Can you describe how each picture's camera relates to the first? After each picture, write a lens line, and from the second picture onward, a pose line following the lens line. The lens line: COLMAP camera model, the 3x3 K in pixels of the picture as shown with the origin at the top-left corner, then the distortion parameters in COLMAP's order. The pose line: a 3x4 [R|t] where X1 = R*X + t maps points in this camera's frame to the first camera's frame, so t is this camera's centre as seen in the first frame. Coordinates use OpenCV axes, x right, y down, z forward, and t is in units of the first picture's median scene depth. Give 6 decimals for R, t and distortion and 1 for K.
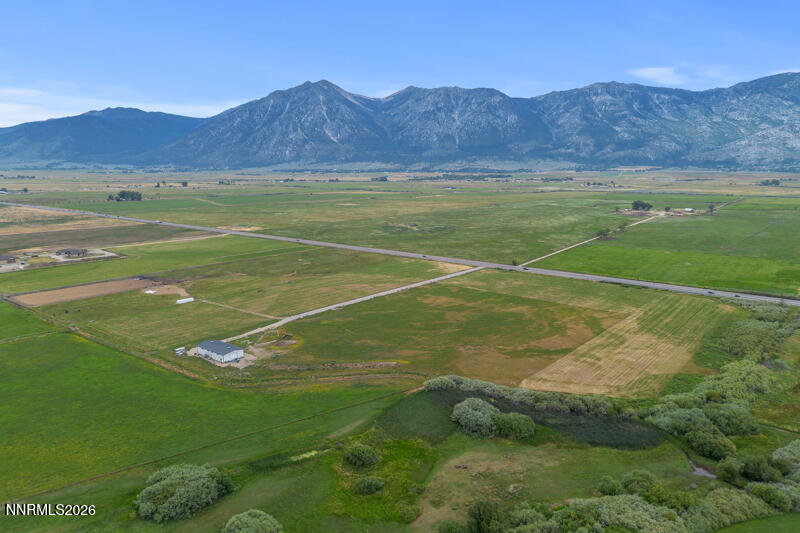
lens RADIAL K [[564.0, 0, 401.8], [0, 564.0, 281.4], [0, 0, 1]] dist [0.065228, -0.073512]
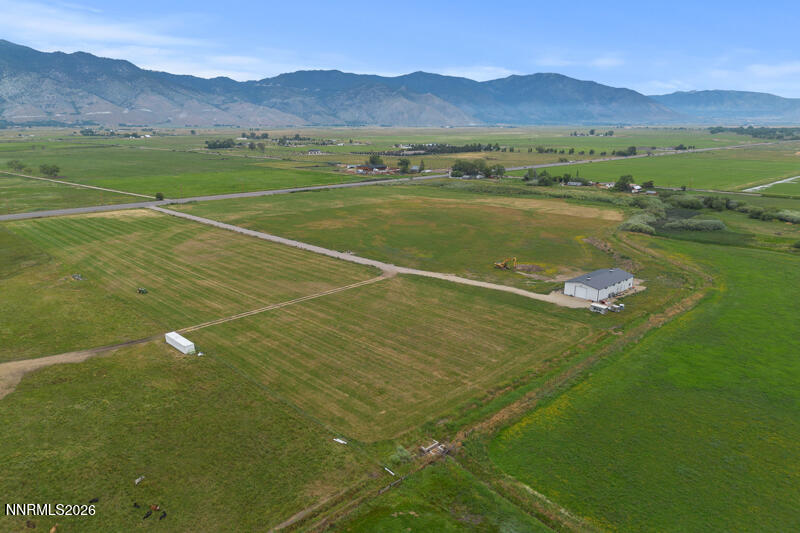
lens RADIAL K [[558.4, 0, 402.3], [0, 558.4, 302.9], [0, 0, 1]] dist [0.061306, -0.059599]
pose [[0.120501, -0.304472, 0.944868, -0.120685], [0.205042, 0.938914, 0.276404, -0.009908], [-0.971307, 0.160430, 0.175570, 0.140717]]
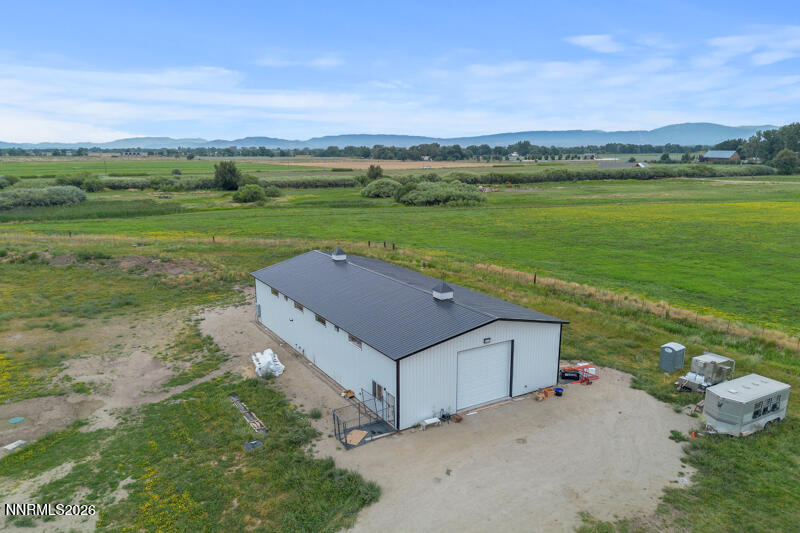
lens RADIAL K [[569.6, 0, 401.5], [0, 569.6, 289.0], [0, 0, 1]] dist [0.043516, -0.037985]
pose [[-0.946828, -0.074509, 0.312993, -0.046665], [0.068362, 0.904014, 0.422001, 0.007128], [-0.314393, 0.420960, -0.850853, 0.141847]]
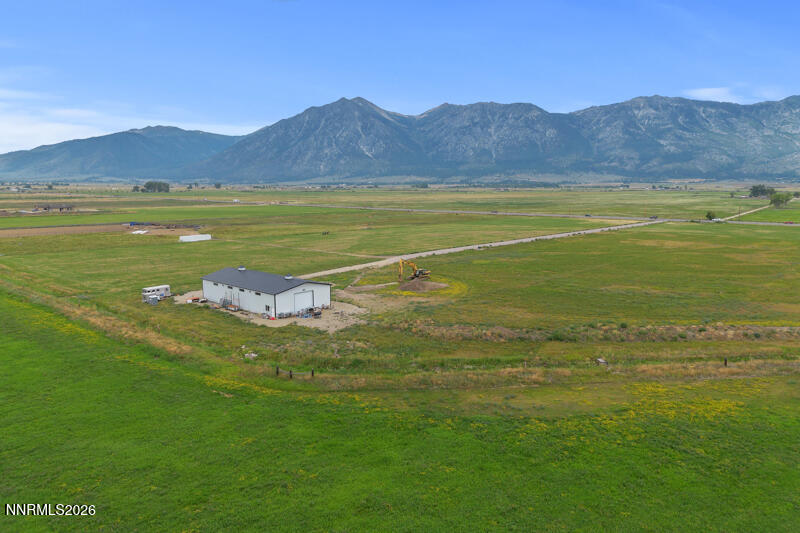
lens RADIAL K [[561.6, 0, 402.0], [0, 561.6, 289.3], [0, 0, 1]] dist [0.067926, -0.069317]
pose [[0.998607, 0.011124, -0.051573, -0.027260], [-0.012189, 0.999718, -0.020384, 0.016190], [0.051332, 0.020984, 0.998461, 0.082524]]
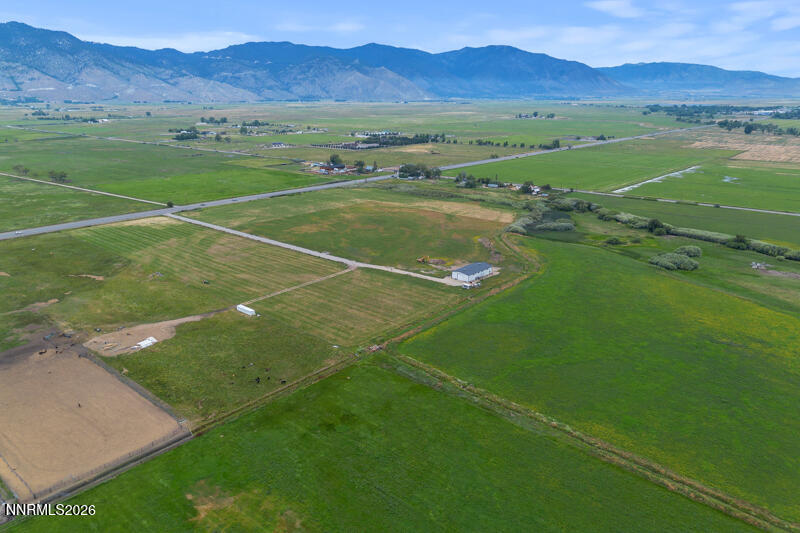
lens RADIAL K [[558.4, 0, 402.3], [0, 558.4, 302.9], [0, 0, 1]] dist [0.061306, -0.059599]
pose [[0.045194, -0.349498, 0.935847, -0.176115], [0.208109, 0.919545, 0.333360, -0.027937], [-0.977061, 0.179692, 0.114291, 0.129610]]
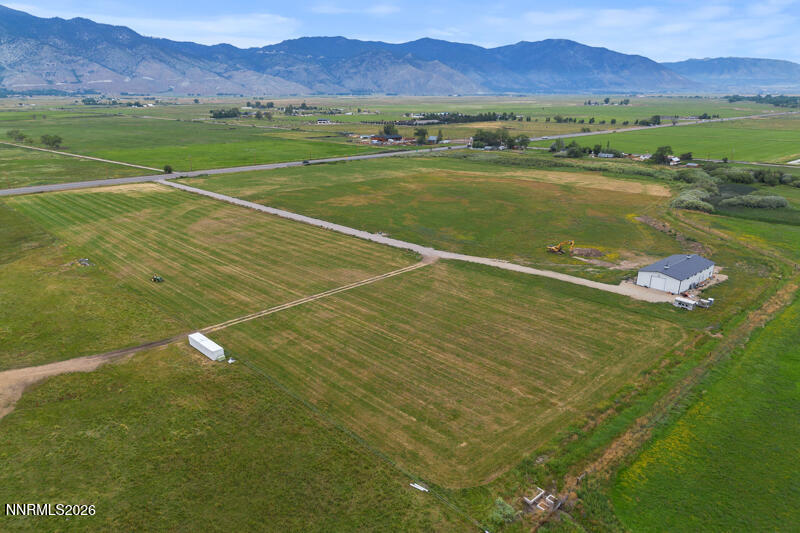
lens RADIAL K [[558.4, 0, 402.3], [0, 558.4, 302.9], [0, 0, 1]] dist [0.061306, -0.059599]
pose [[0.129253, -0.350050, 0.927771, -0.111866], [0.205181, 0.924812, 0.320349, -0.010645], [-0.970152, 0.148955, 0.191358, 0.147331]]
